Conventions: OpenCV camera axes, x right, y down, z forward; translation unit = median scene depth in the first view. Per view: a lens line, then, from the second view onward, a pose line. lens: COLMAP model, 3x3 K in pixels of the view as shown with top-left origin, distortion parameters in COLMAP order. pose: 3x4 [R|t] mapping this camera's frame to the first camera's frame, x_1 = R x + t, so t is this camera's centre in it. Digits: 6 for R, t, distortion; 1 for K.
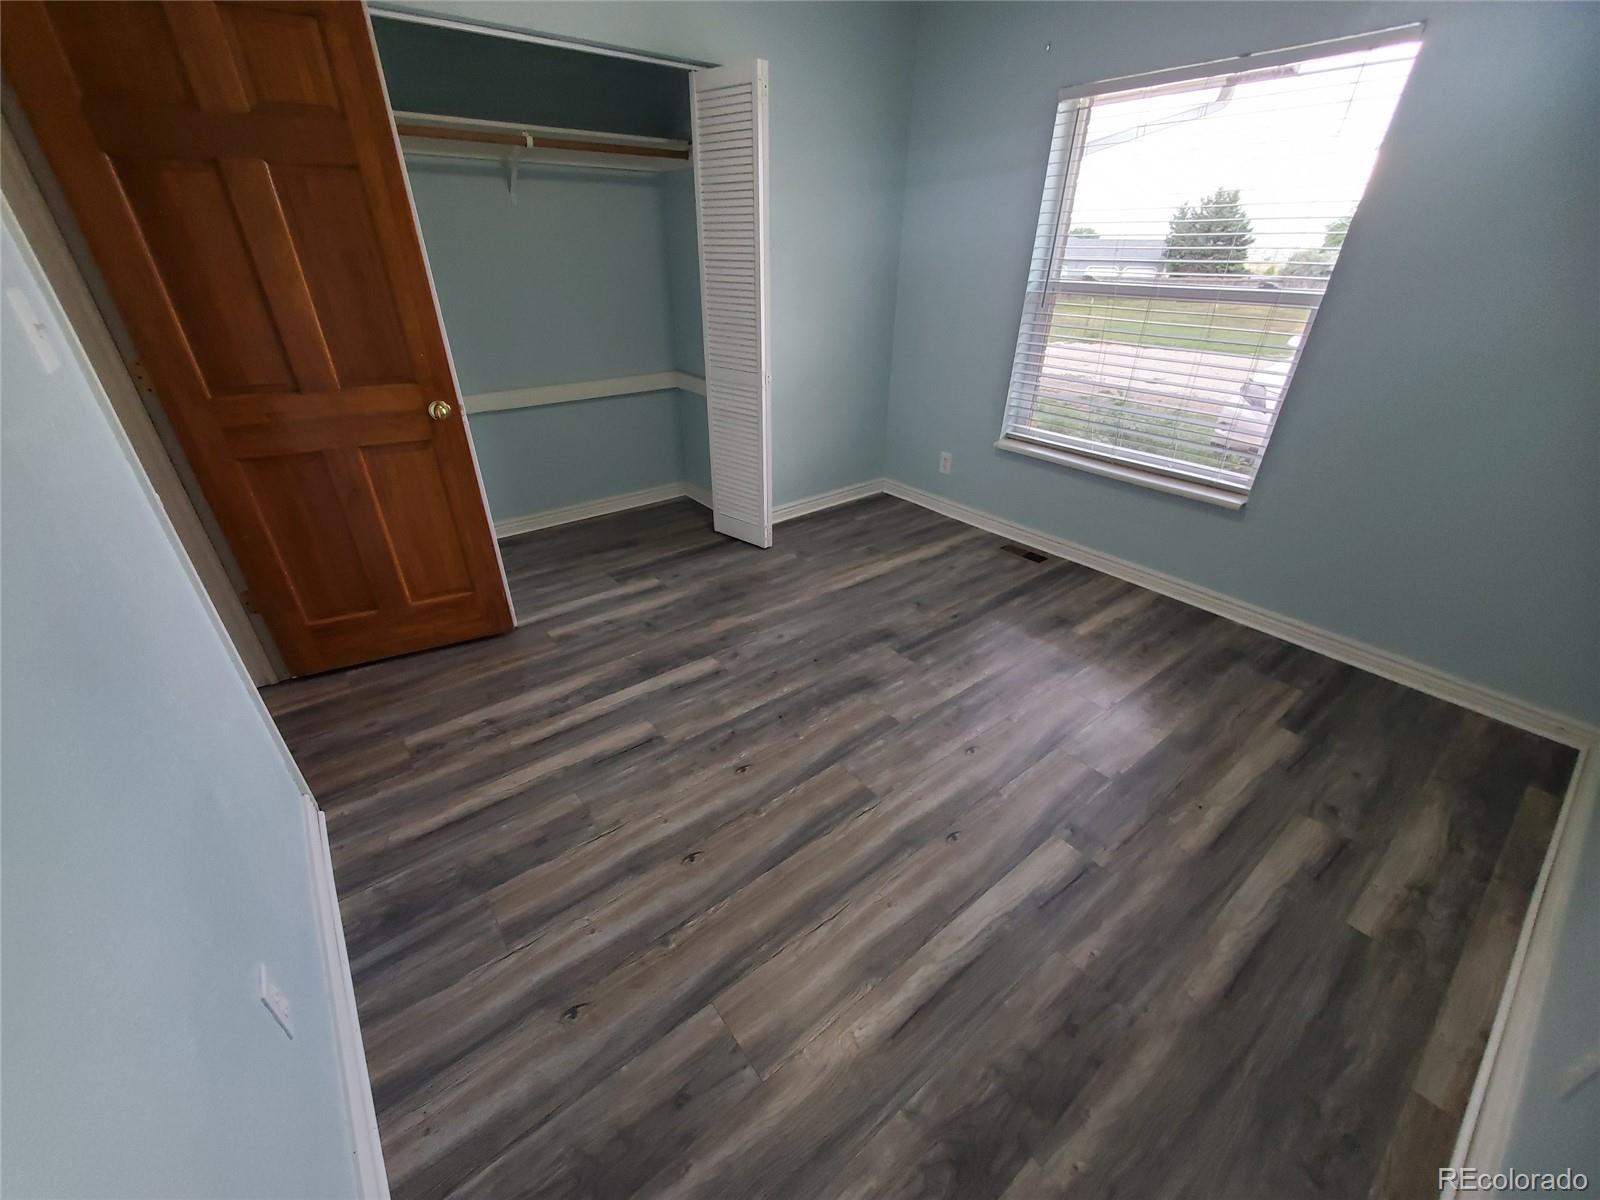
lens RADIAL K [[631.6, 0, 794.7], [0, 631.6, 604.7], [0, 0, 1]] dist [-0.002625, -0.001702]
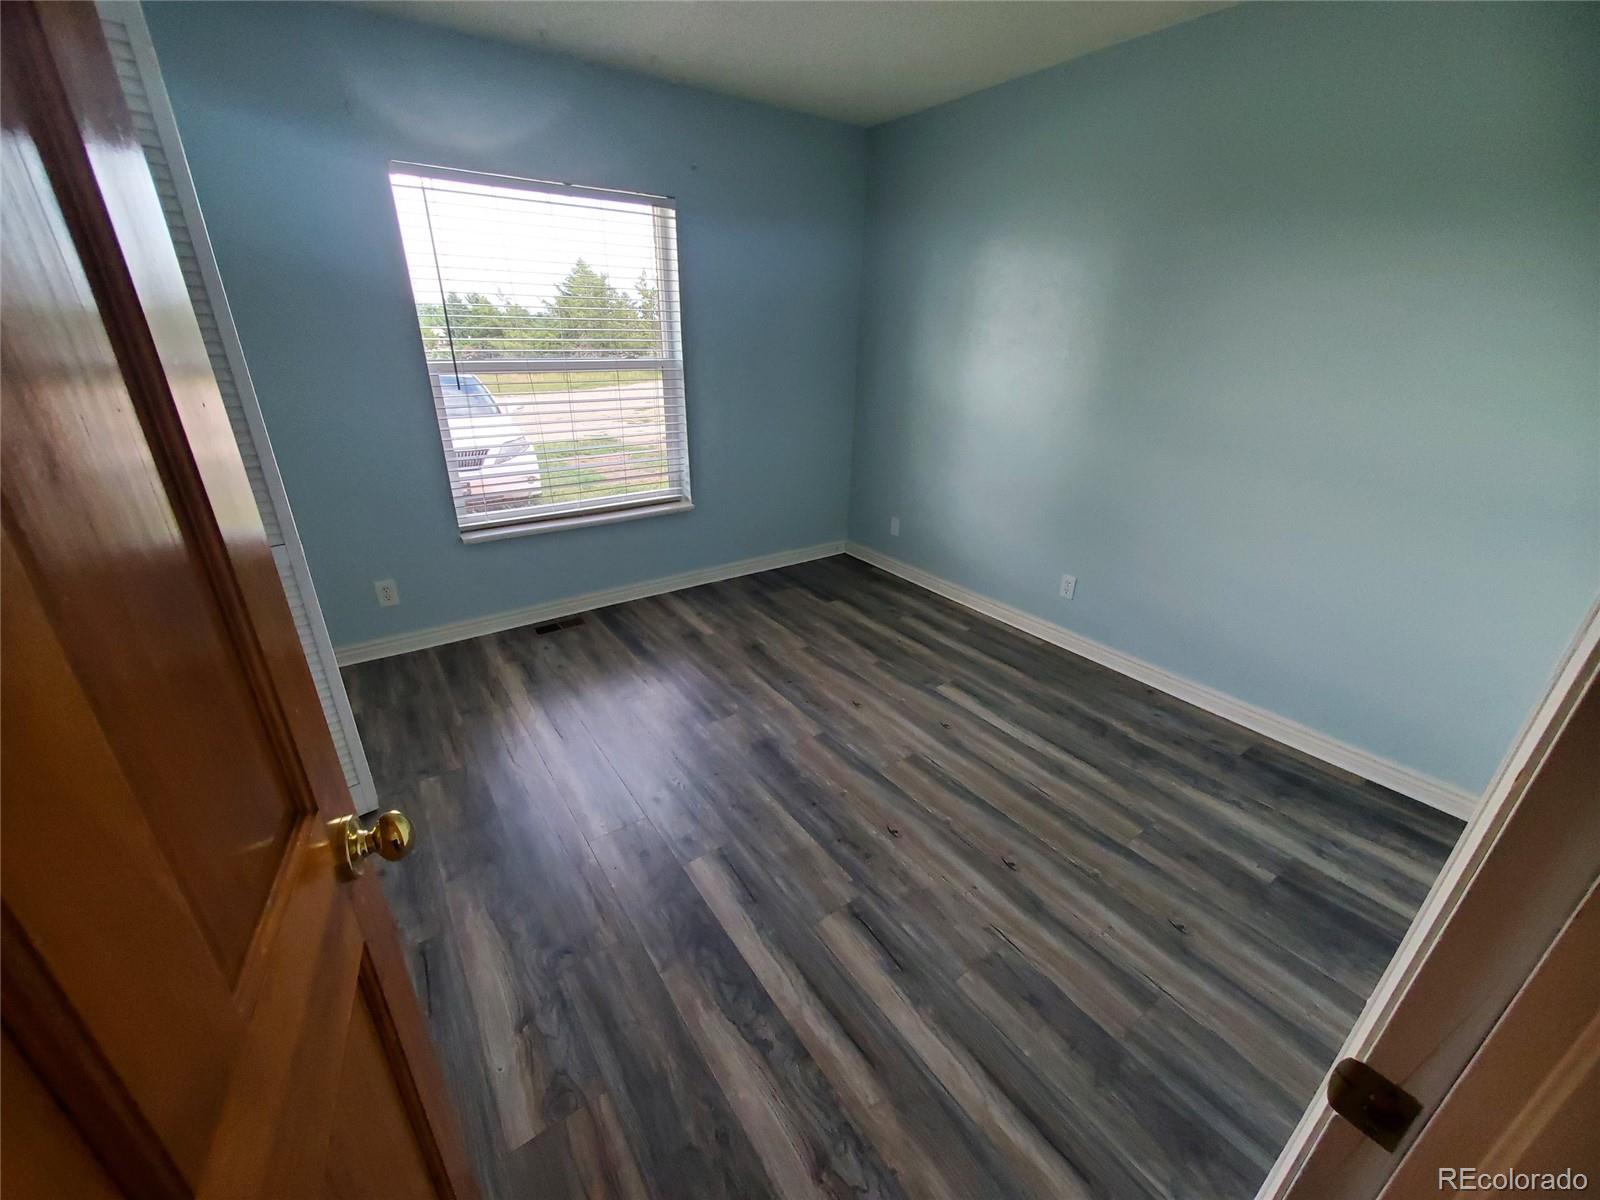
lens RADIAL K [[631.6, 0, 797.1], [0, 631.6, 601.3], [0, 0, 1]] dist [-0.002625, -0.001702]
pose [[0.049947, -0.395024, 0.917312, -0.888022], [0.476591, 0.816570, 0.325691, -0.452056], [-0.877705, 0.420916, 0.229050, 0.768077]]
